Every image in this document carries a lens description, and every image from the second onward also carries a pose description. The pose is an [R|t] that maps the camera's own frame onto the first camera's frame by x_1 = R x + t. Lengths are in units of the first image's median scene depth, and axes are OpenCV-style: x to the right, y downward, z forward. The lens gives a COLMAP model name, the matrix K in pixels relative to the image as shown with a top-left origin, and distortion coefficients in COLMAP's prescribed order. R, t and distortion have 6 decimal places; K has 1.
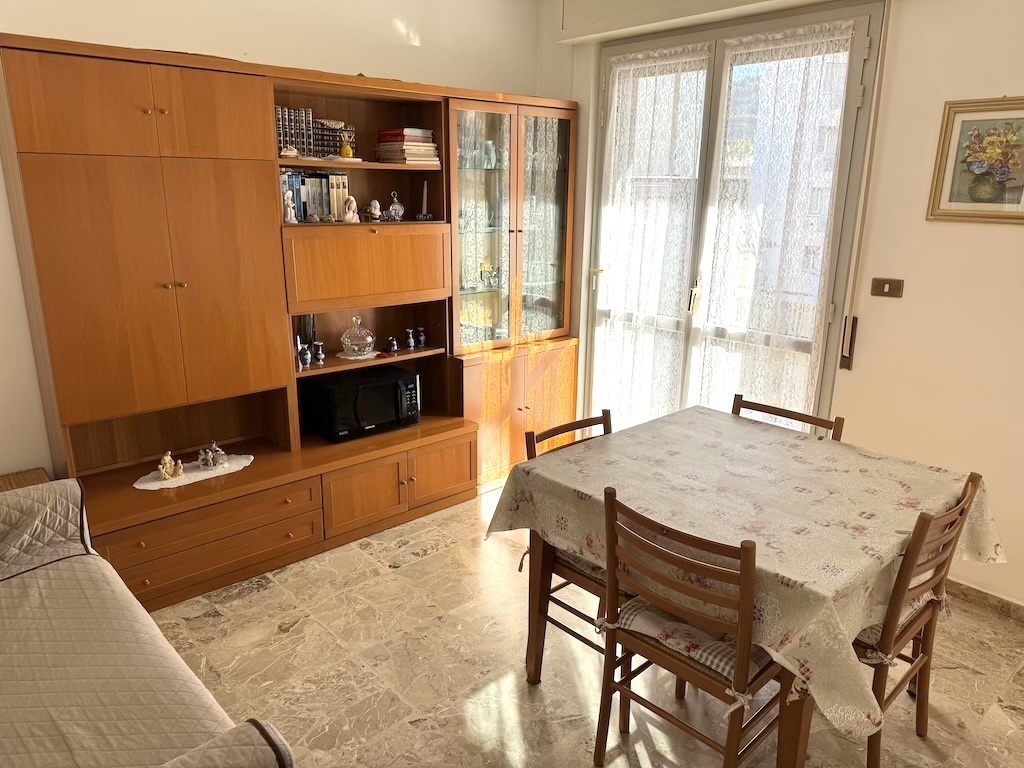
lens RADIAL K [[713.4, 0, 512.6], [0, 713.4, 385.4], [0, 0, 1]] dist [-0.005075, -0.003031]
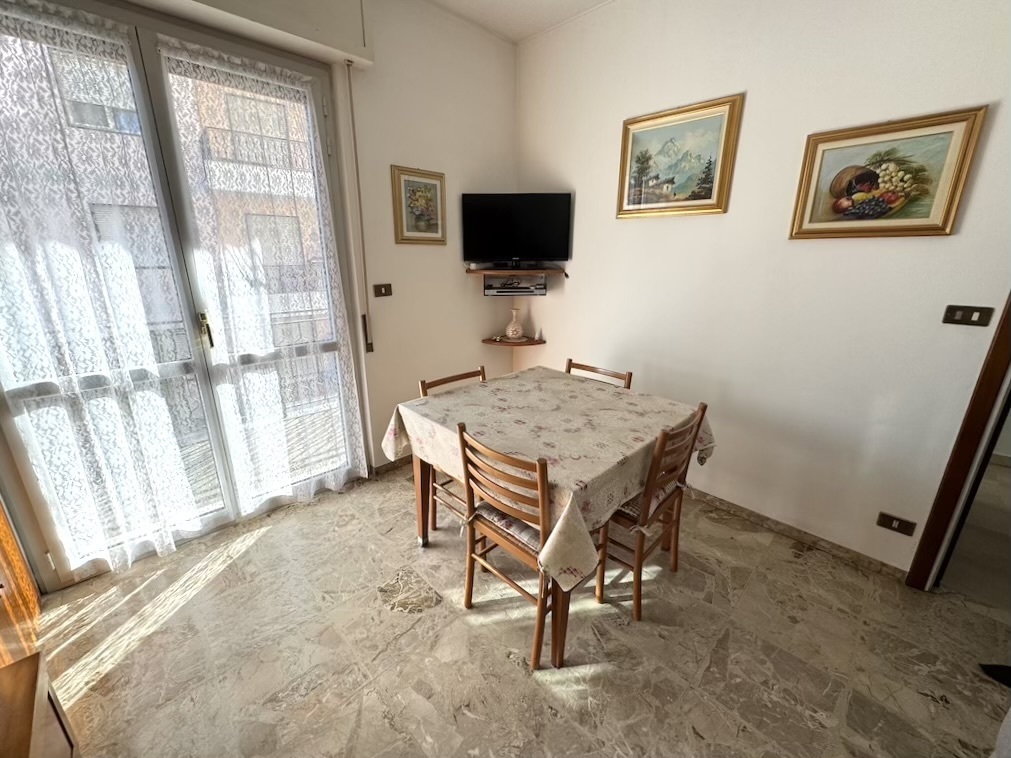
lens RADIAL K [[408.0, 0, 507.1], [0, 408.0, 375.9], [0, 0, 1]] dist [0.000336, 0.000064]
pose [[-0.037621, -0.303471, 0.952098, -0.382938], [0.255588, 0.918159, 0.302752, -0.179533], [-0.966054, 0.254734, 0.043022, 0.827660]]
